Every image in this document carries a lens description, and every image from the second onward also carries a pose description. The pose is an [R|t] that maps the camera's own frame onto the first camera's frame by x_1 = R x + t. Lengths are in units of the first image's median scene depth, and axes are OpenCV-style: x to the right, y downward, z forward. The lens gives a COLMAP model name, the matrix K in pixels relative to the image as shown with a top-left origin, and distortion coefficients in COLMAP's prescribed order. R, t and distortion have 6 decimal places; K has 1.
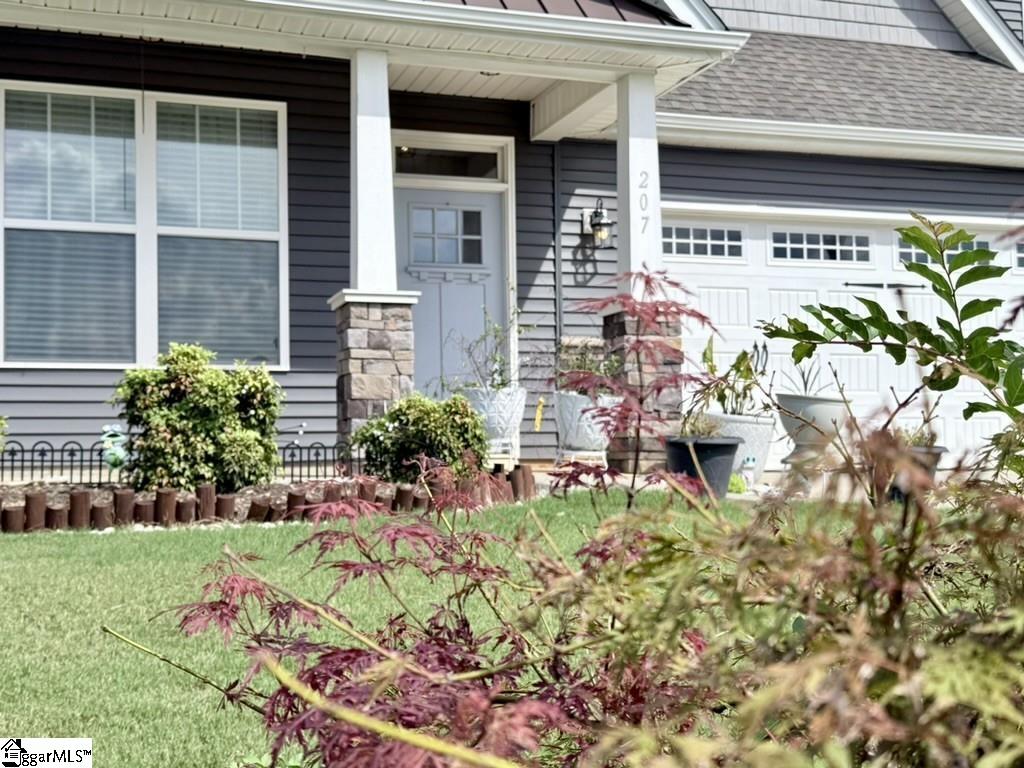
lens RADIAL K [[1355.7, 0, 511.9], [0, 1355.7, 386.4], [0, 0, 1]] dist [0.158989, 0.000000]
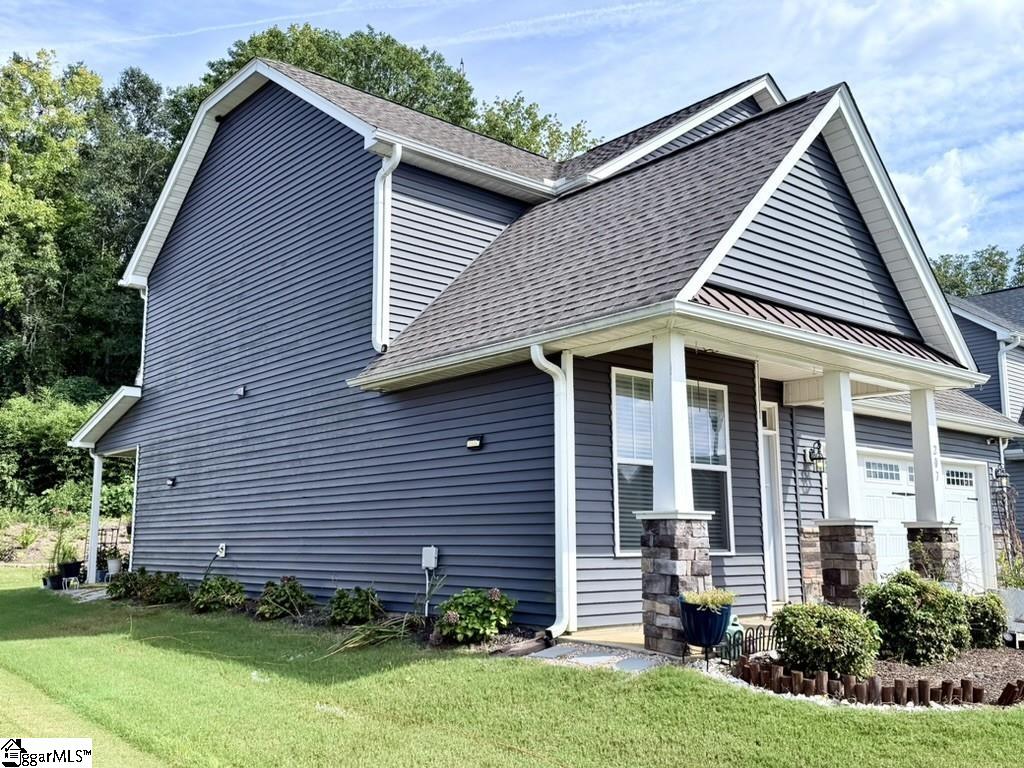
lens RADIAL K [[938.6, 0, 511.4], [0, 938.6, 382.3], [0, 0, 1]] dist [0.010820, 0.000000]
pose [[0.932121, 0.075947, 0.354093, -0.698926], [-0.038968, 0.993120, -0.110425, -0.069760], [-0.360043, 0.089131, 0.928668, 0.061775]]
